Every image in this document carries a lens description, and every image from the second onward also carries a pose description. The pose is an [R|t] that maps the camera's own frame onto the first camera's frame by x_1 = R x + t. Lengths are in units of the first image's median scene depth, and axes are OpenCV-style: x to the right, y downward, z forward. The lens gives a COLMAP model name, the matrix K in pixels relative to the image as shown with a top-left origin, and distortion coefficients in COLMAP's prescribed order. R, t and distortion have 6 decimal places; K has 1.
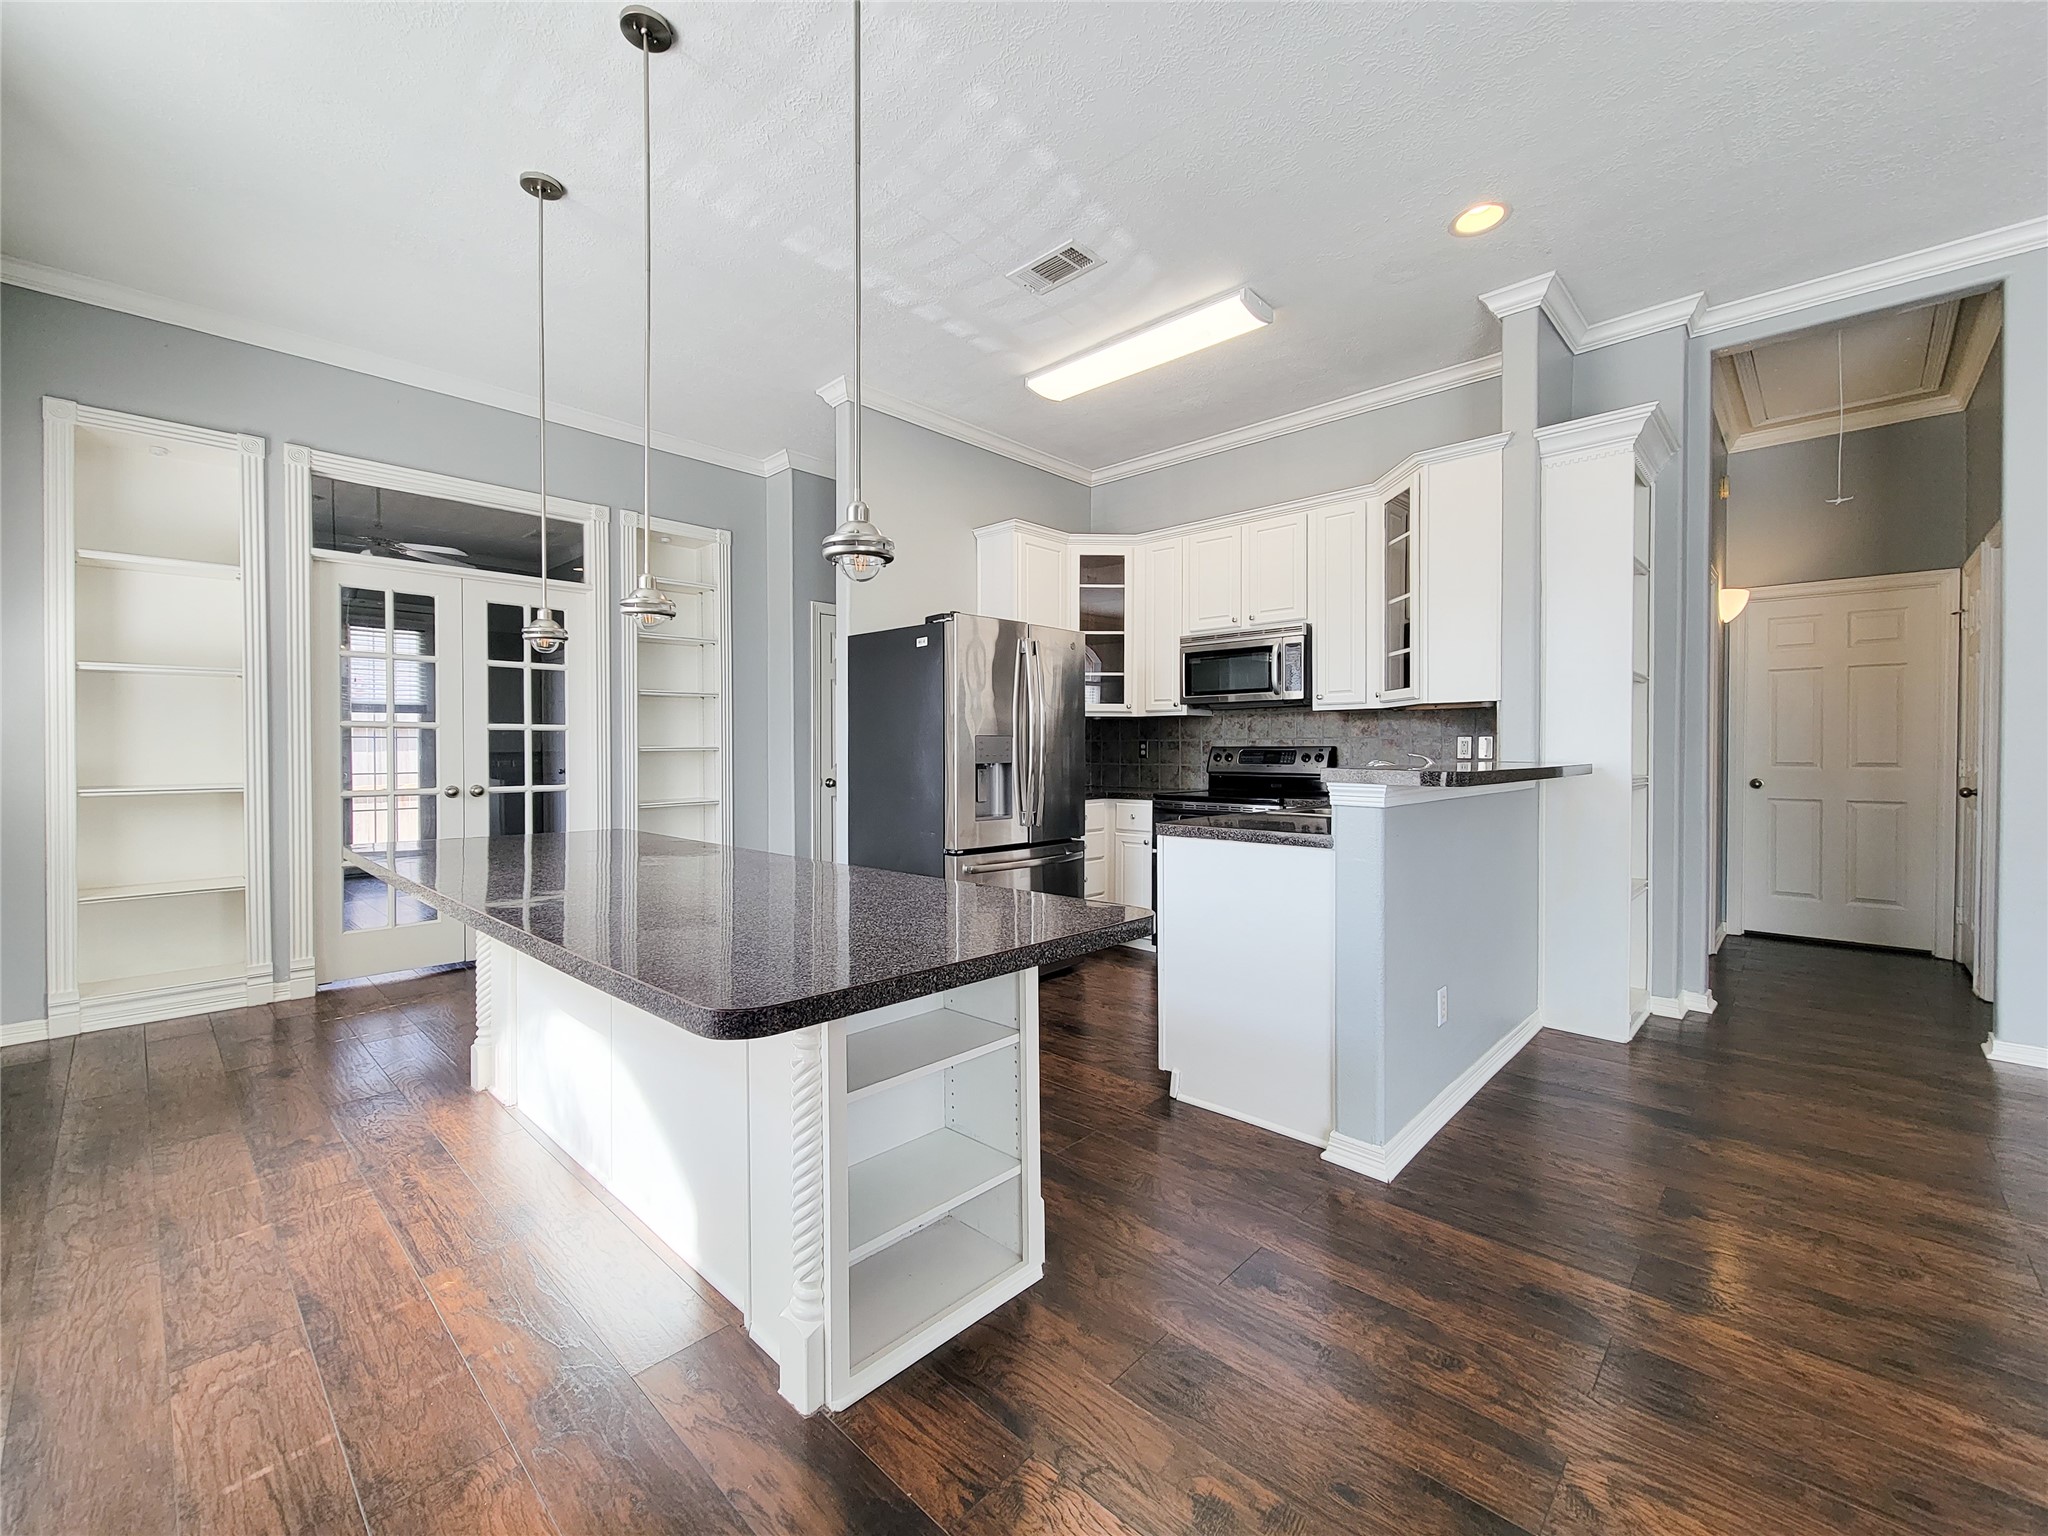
lens RADIAL K [[844.9, 0, 1043.5], [0, 844.9, 759.8], [0, 0, 1]] dist [-0.000700, -0.000466]
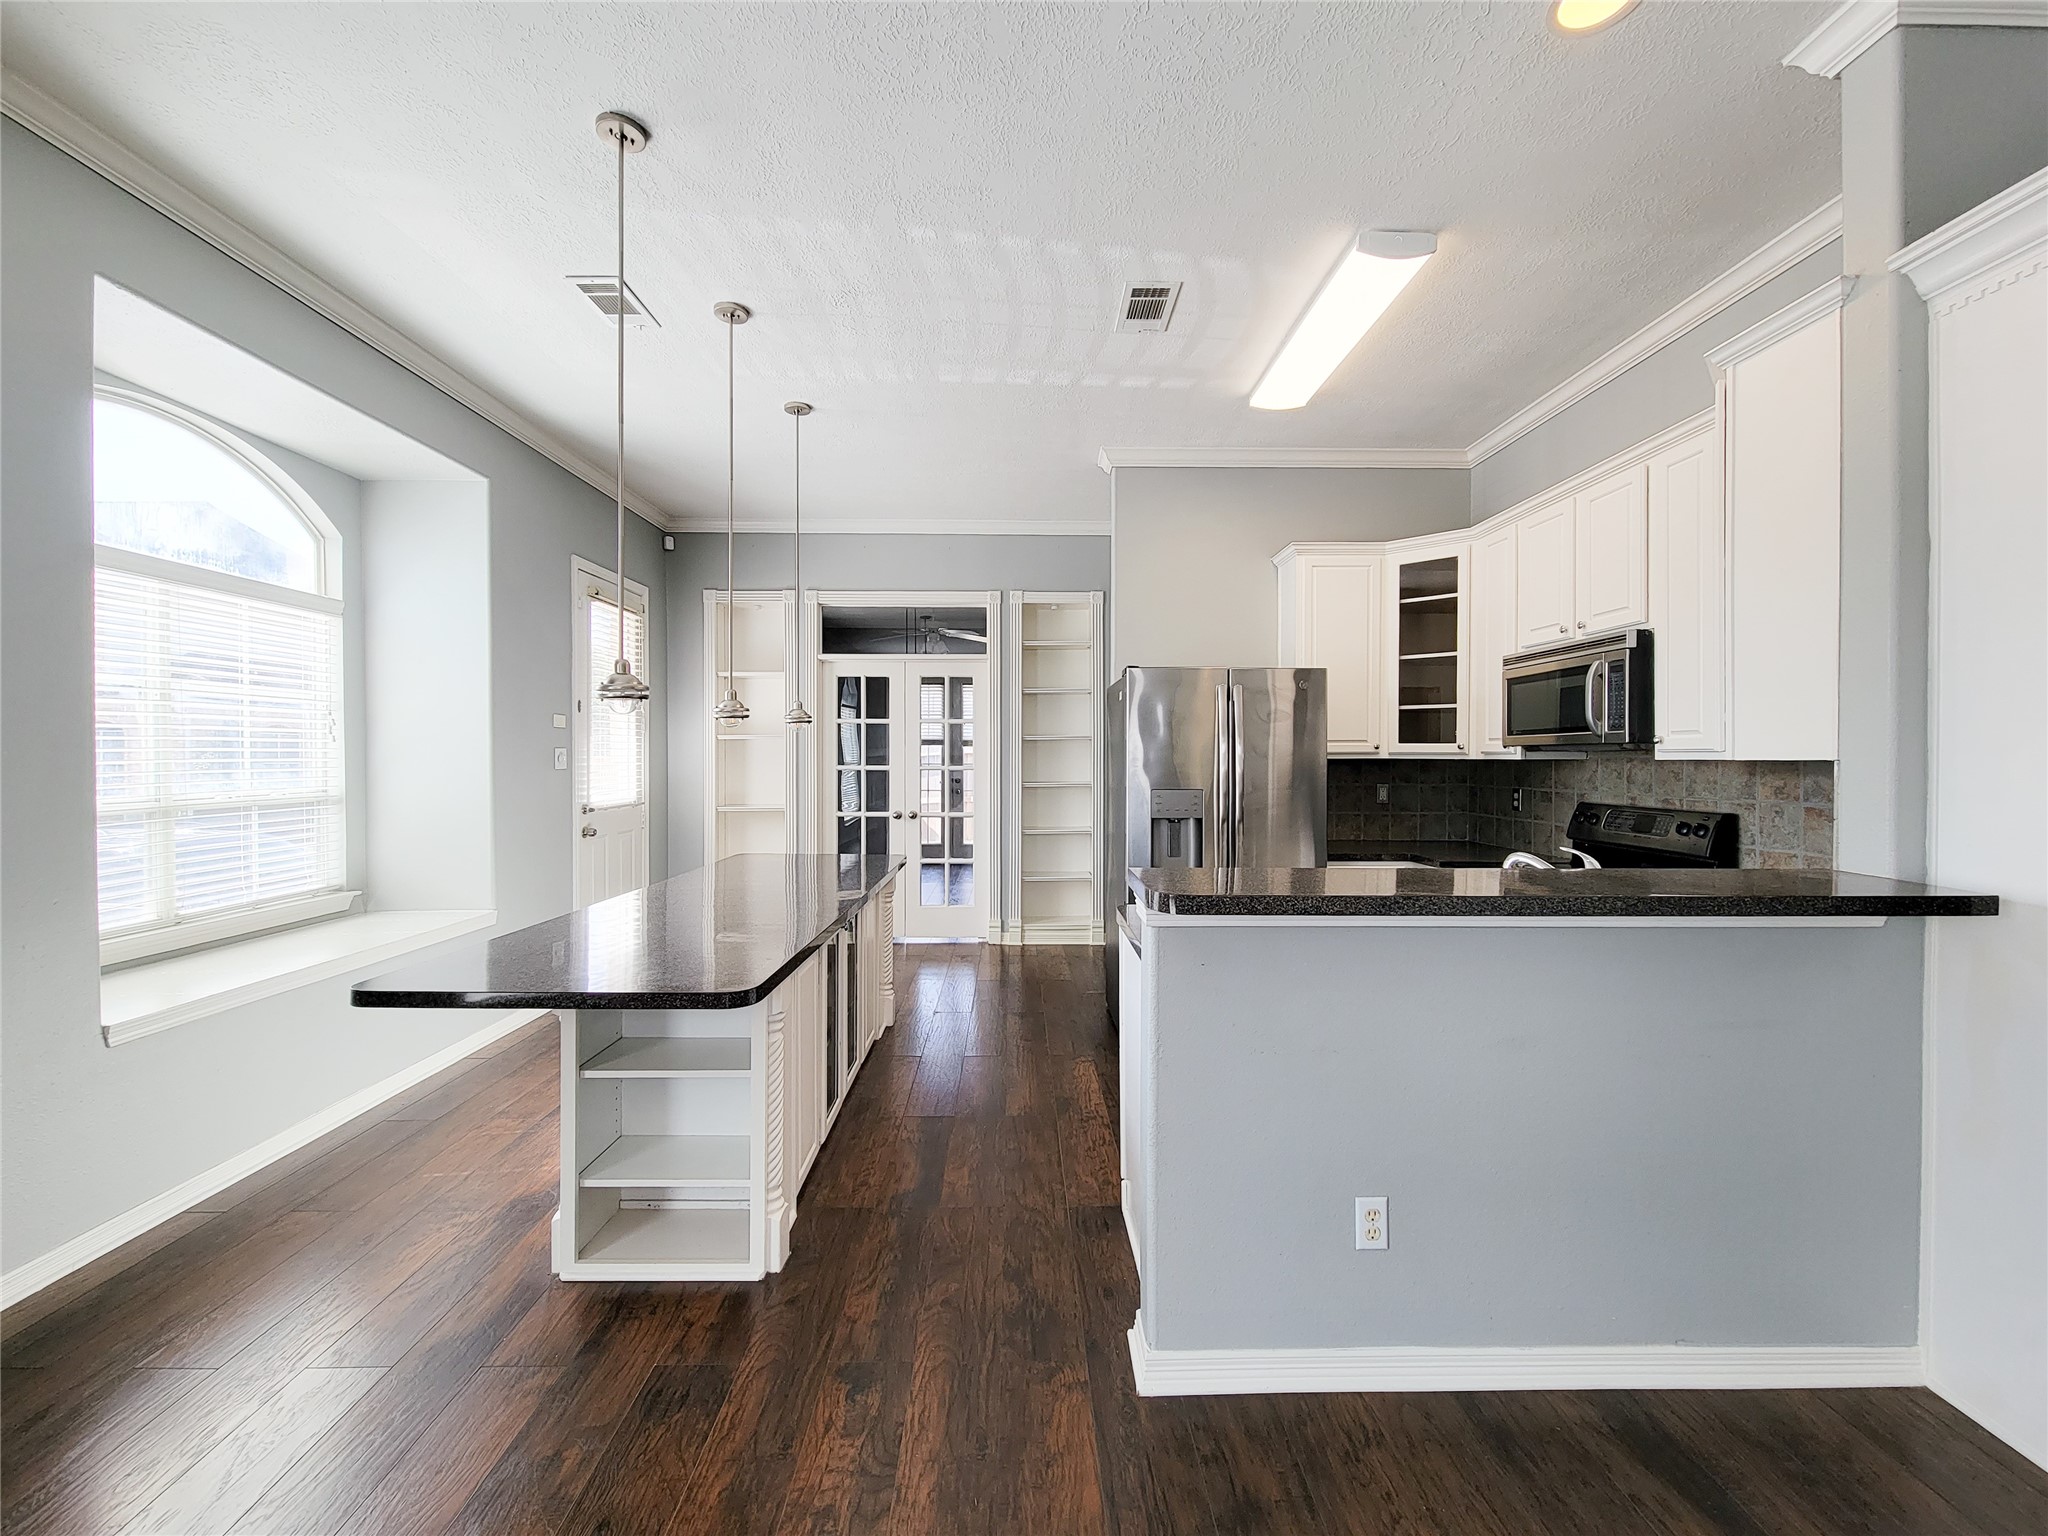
lens RADIAL K [[850.0, 0, 1019.6], [0, 850.0, 763.0], [0, 0, 1]] dist [0.001118, -0.000082]
pose [[0.685423, 0.007754, -0.728104, 0.485020], [-0.011343, 0.999936, -0.000029, -0.052781], [0.728057, 0.008279, 0.685467, 0.190378]]
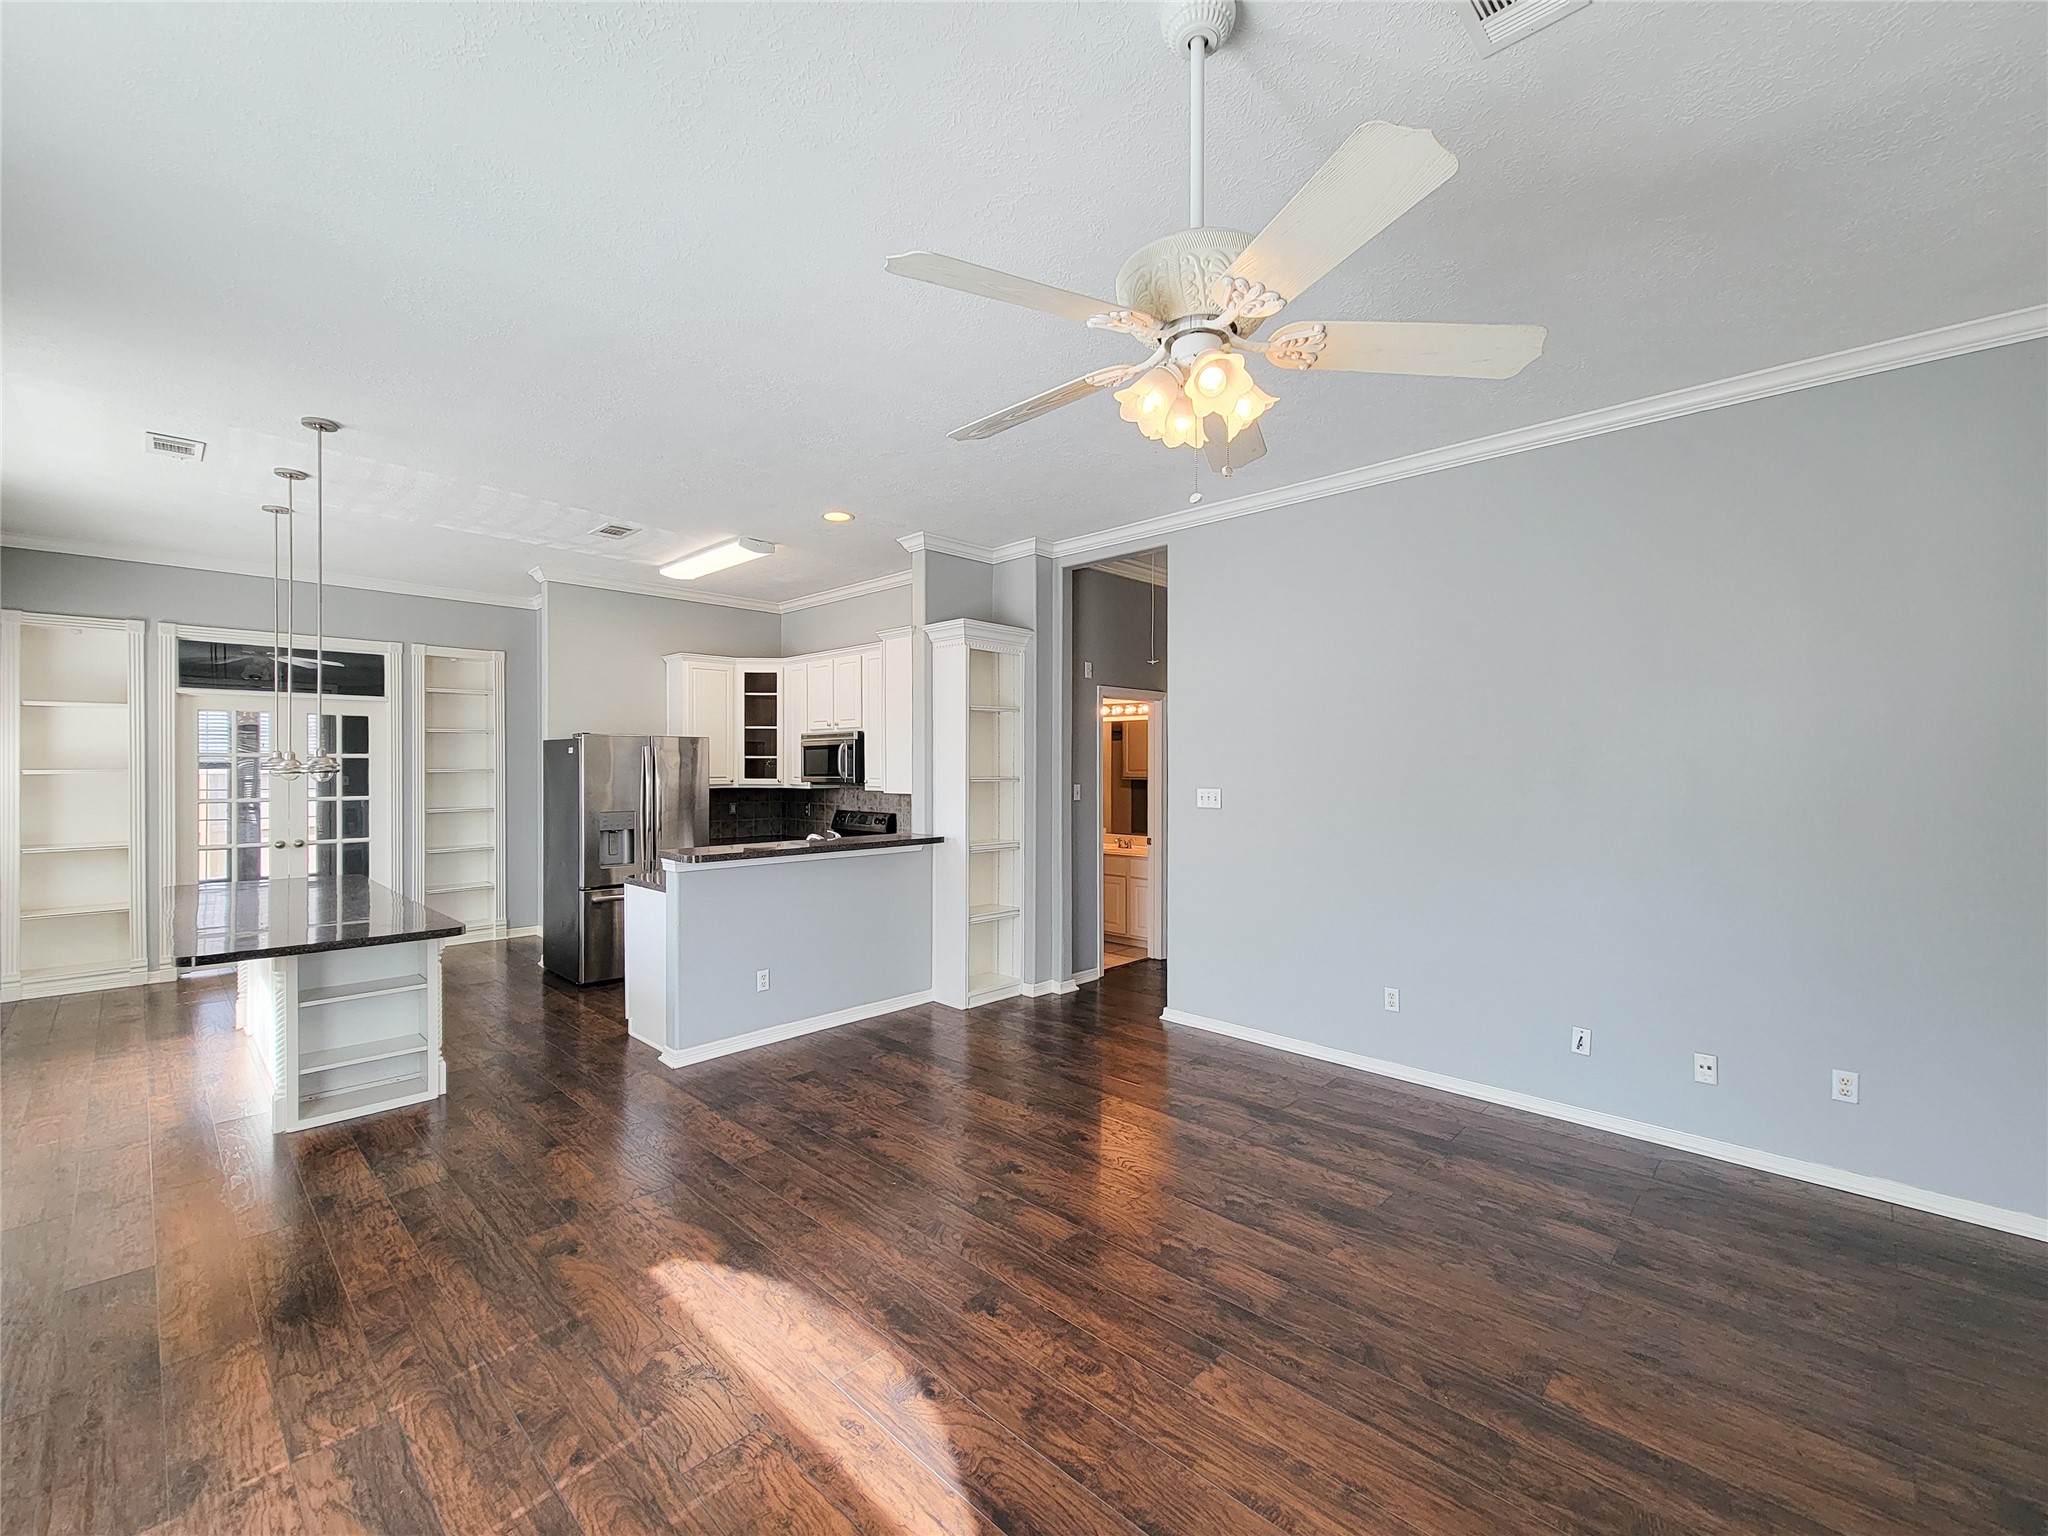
lens RADIAL K [[856.5, 0, 1036.5], [0, 856.5, 770.8], [0, 0, 1]] dist [0.007285, -0.004715]
pose [[0.999884, 0.001653, -0.015150, 0.667779], [-0.001759, 0.999974, -0.006993, -0.086321], [0.015138, 0.007019, 0.999861, -0.497152]]
